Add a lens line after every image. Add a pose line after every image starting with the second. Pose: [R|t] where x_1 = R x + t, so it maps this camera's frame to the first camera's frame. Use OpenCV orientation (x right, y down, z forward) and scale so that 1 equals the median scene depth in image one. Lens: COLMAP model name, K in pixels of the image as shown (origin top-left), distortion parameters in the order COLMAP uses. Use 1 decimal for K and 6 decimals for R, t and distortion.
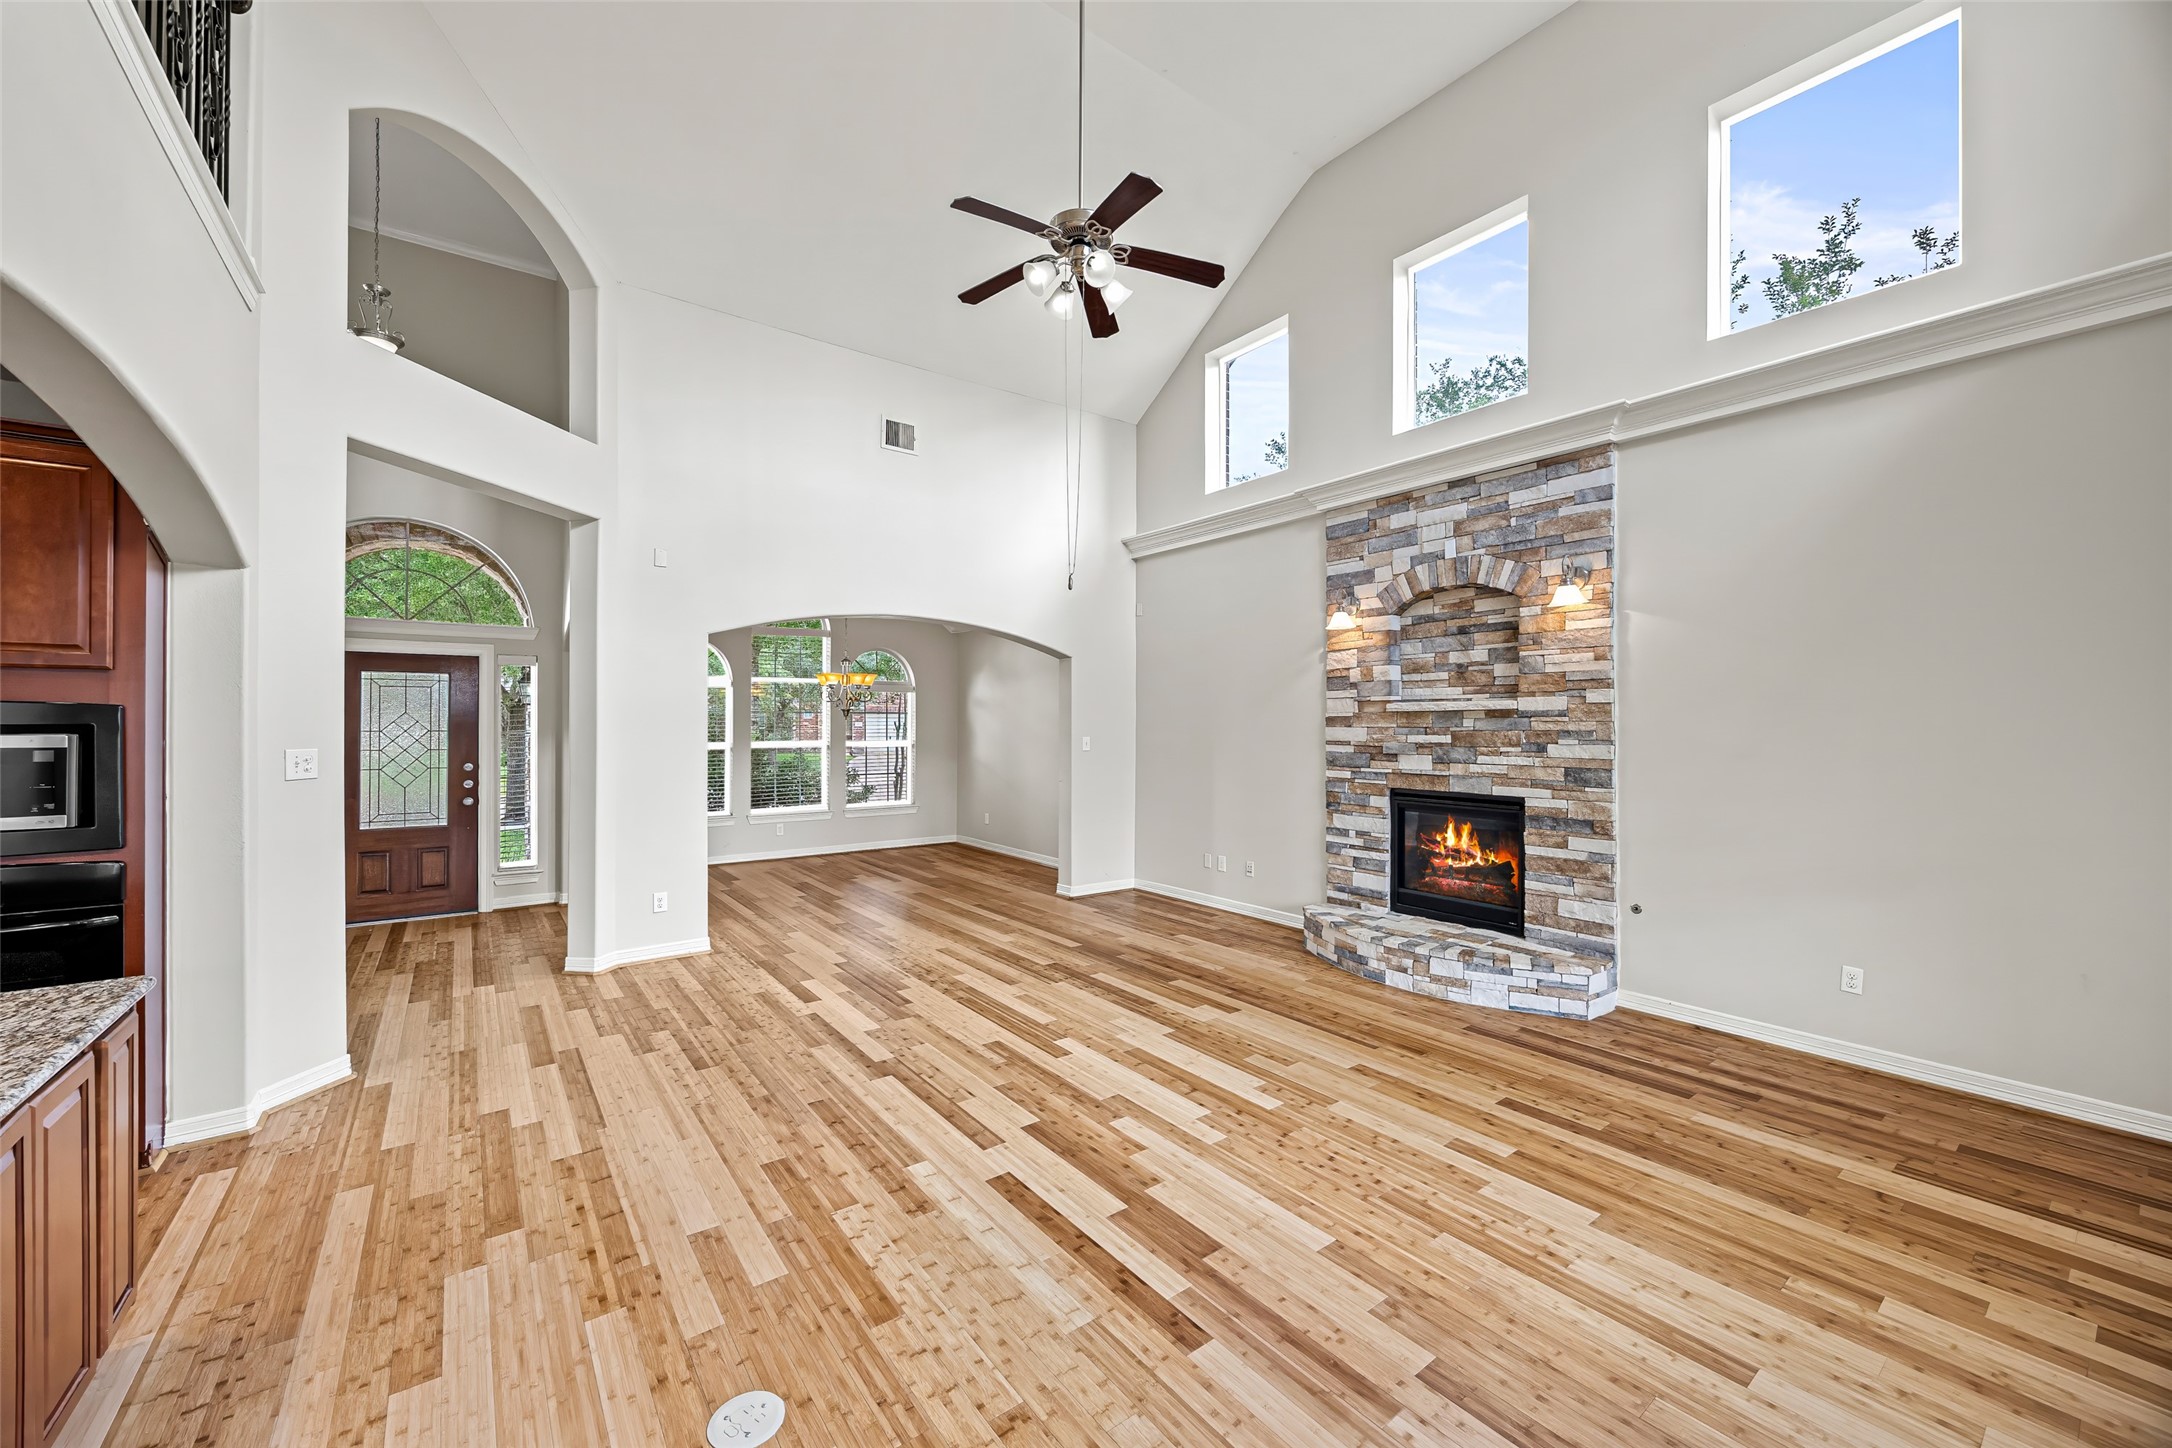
lens RADIAL K [[835.6, 0, 1091.3], [0, 835.6, 723.4], [0, 0, 1]] dist [-0.002828, 0.000791]
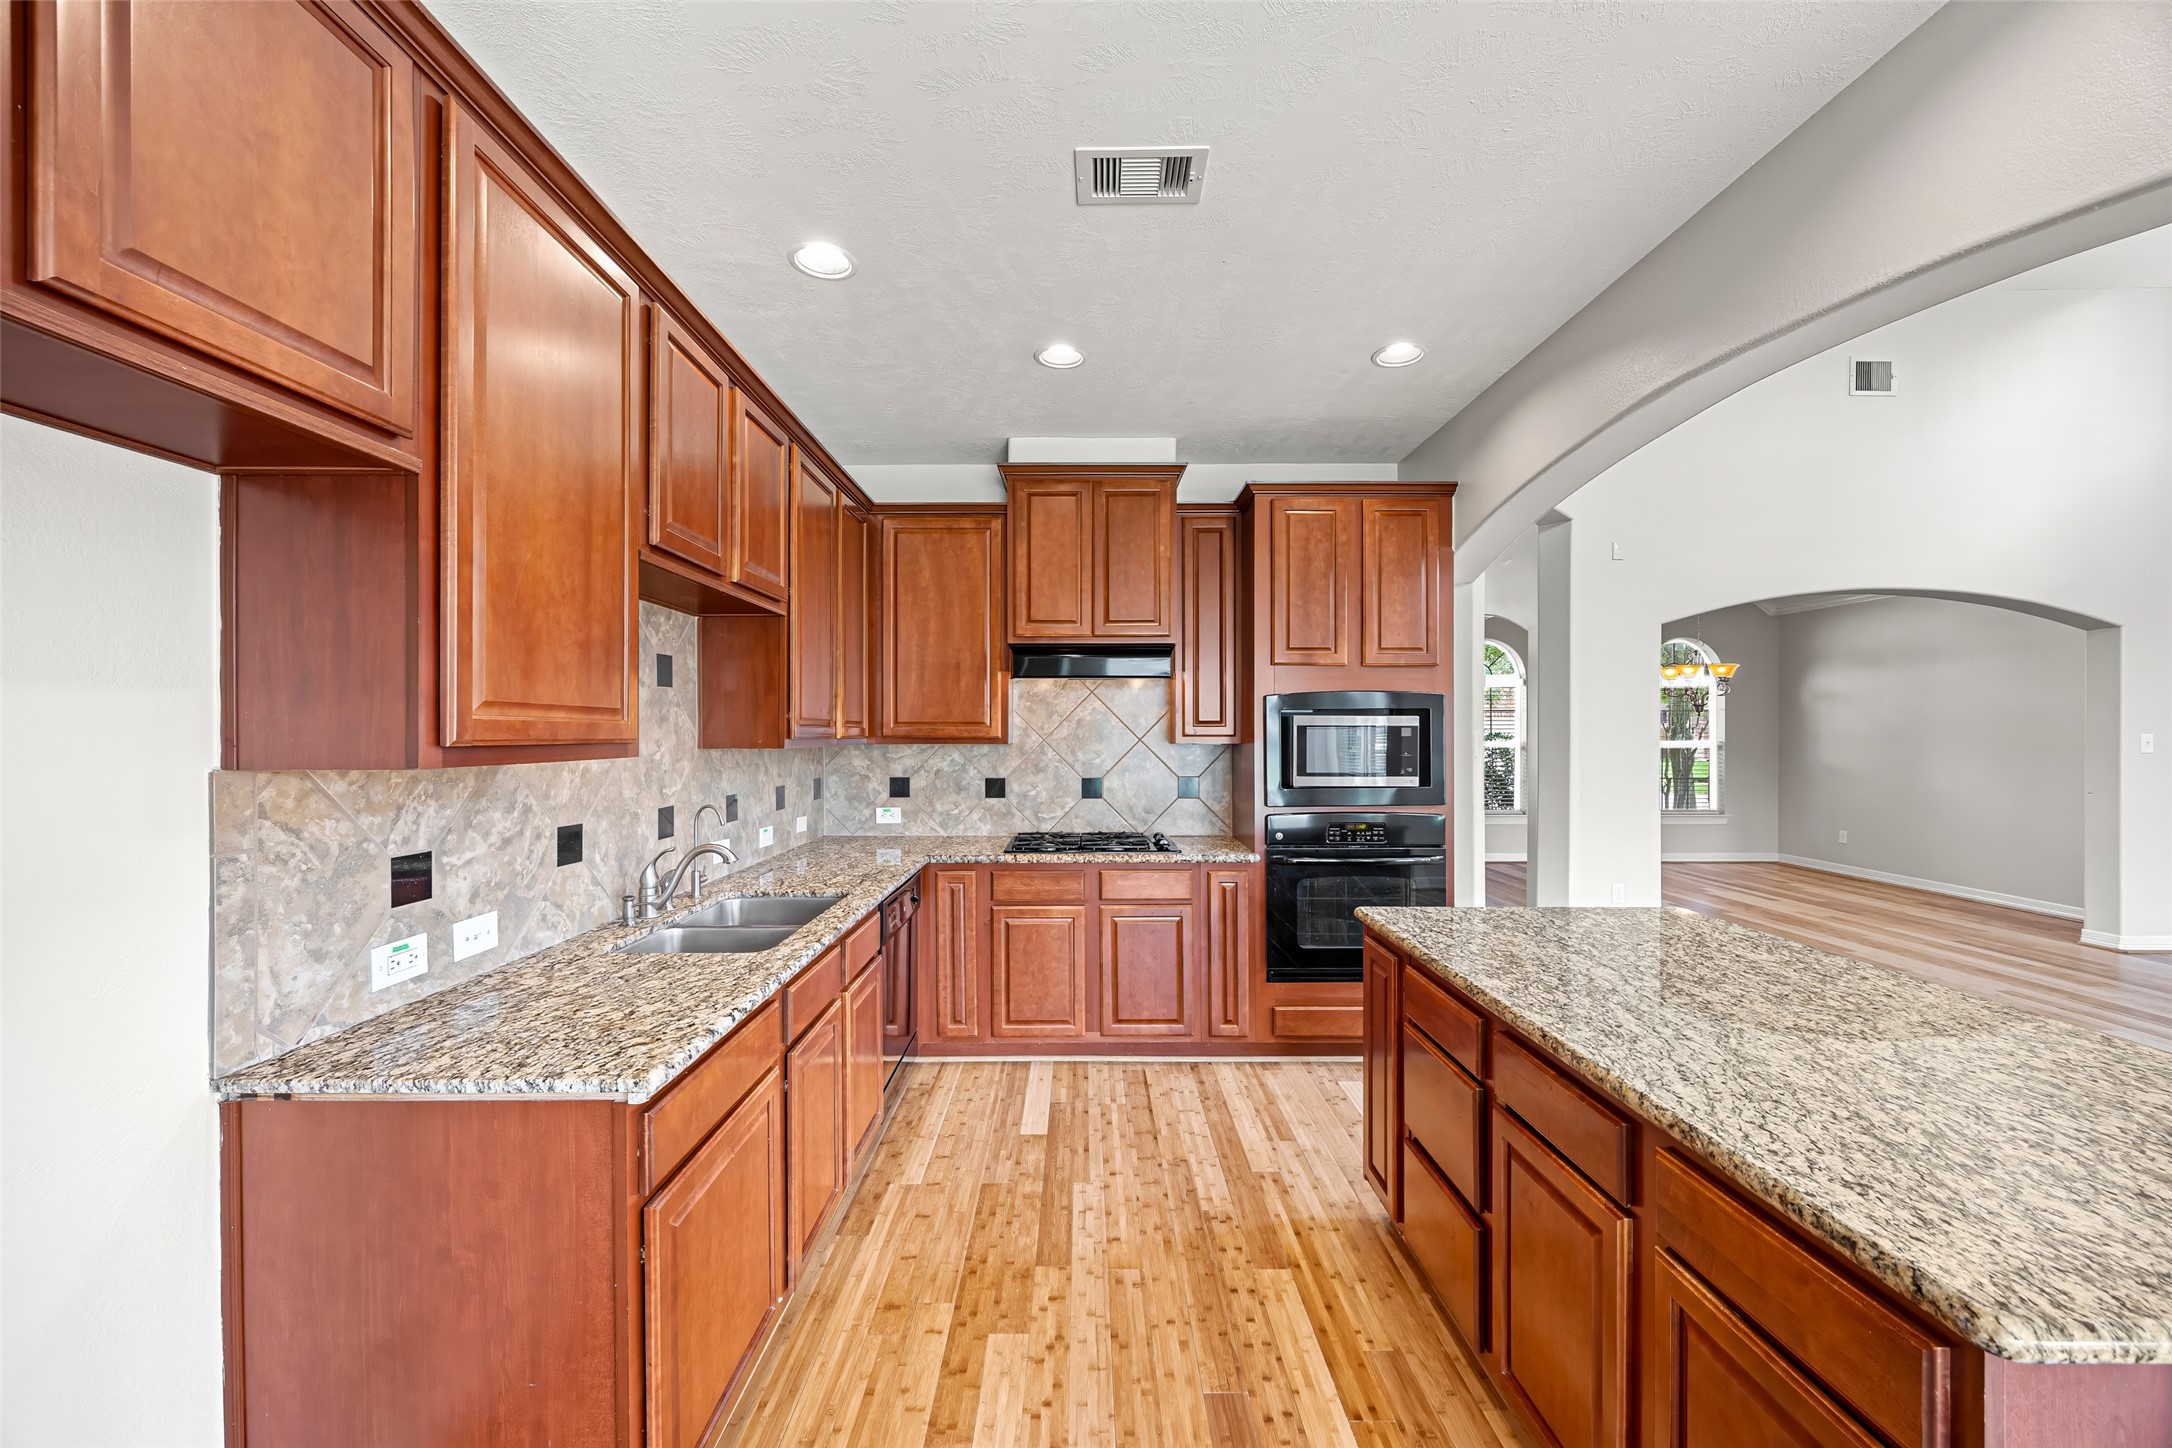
lens RADIAL K [[835.6, 0, 1086.2], [0, 835.6, 733.8], [0, 0, 1]] dist [-0.002828, 0.000791]
pose [[0.798981, 0.003395, -0.601347, -0.542535], [0.000070, 0.999984, 0.005739, 0.020966], [0.601356, -0.004627, 0.798968, -0.230575]]
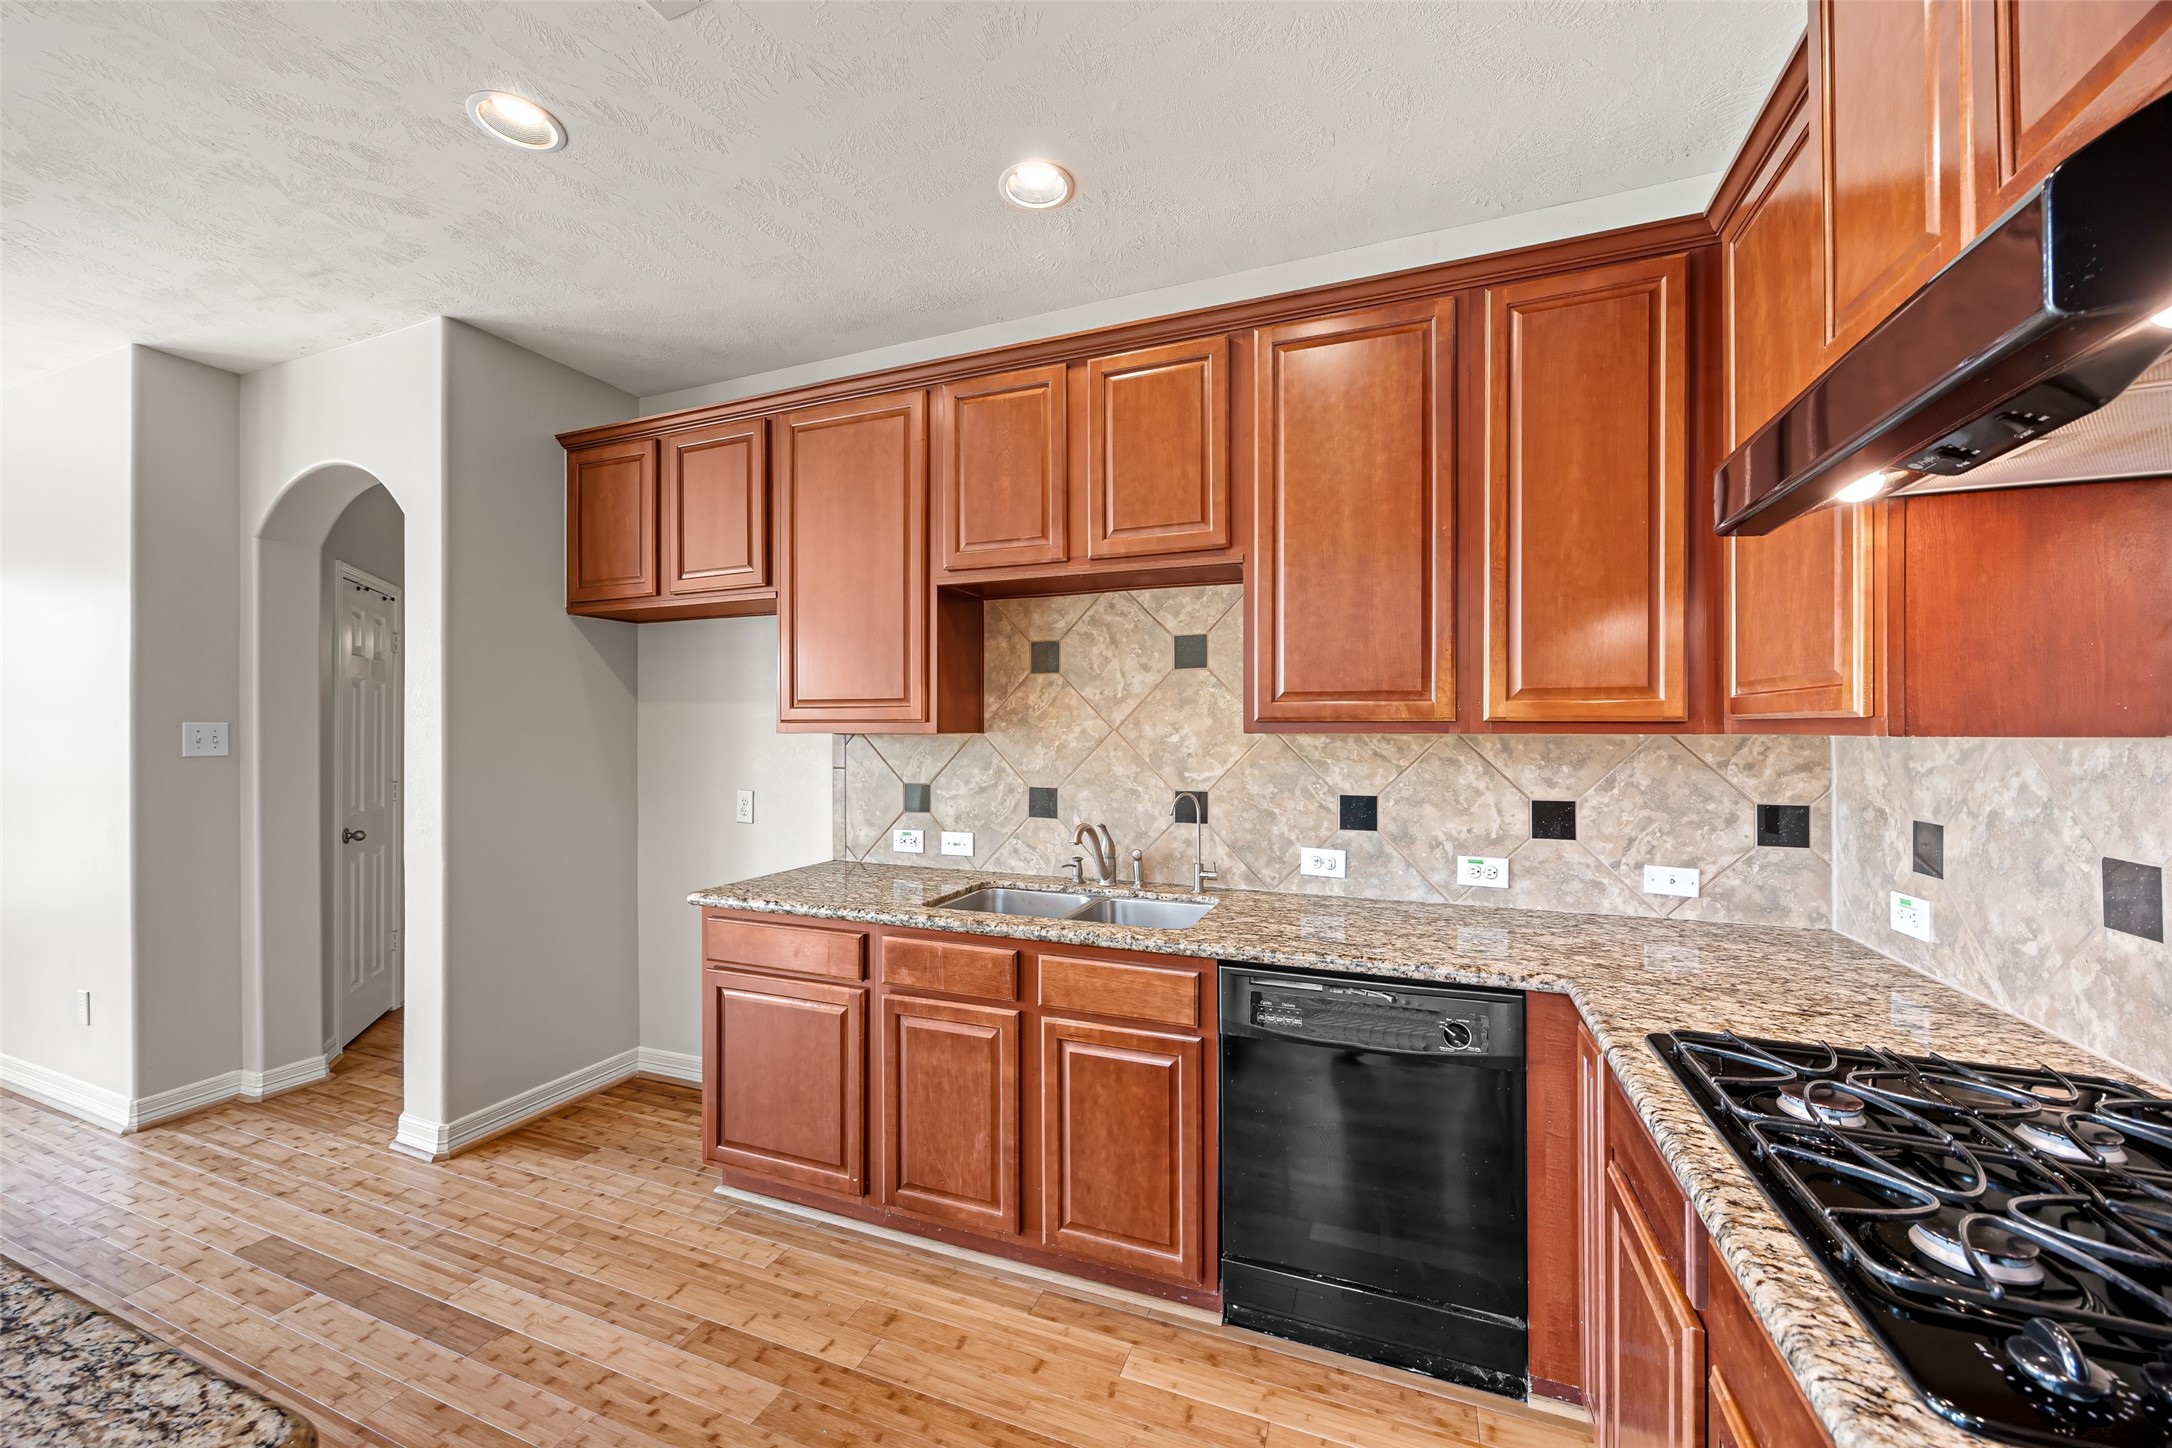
lens RADIAL K [[835.6, 0, 1075.0], [0, 835.6, 720.3], [0, 0, 1]] dist [-0.002828, 0.000791]
pose [[-0.859439, -0.004743, -0.511217, -0.781669], [0.002299, 0.999911, -0.013143, 0.035011], [0.511234, -0.012471, -0.859351, 0.556633]]
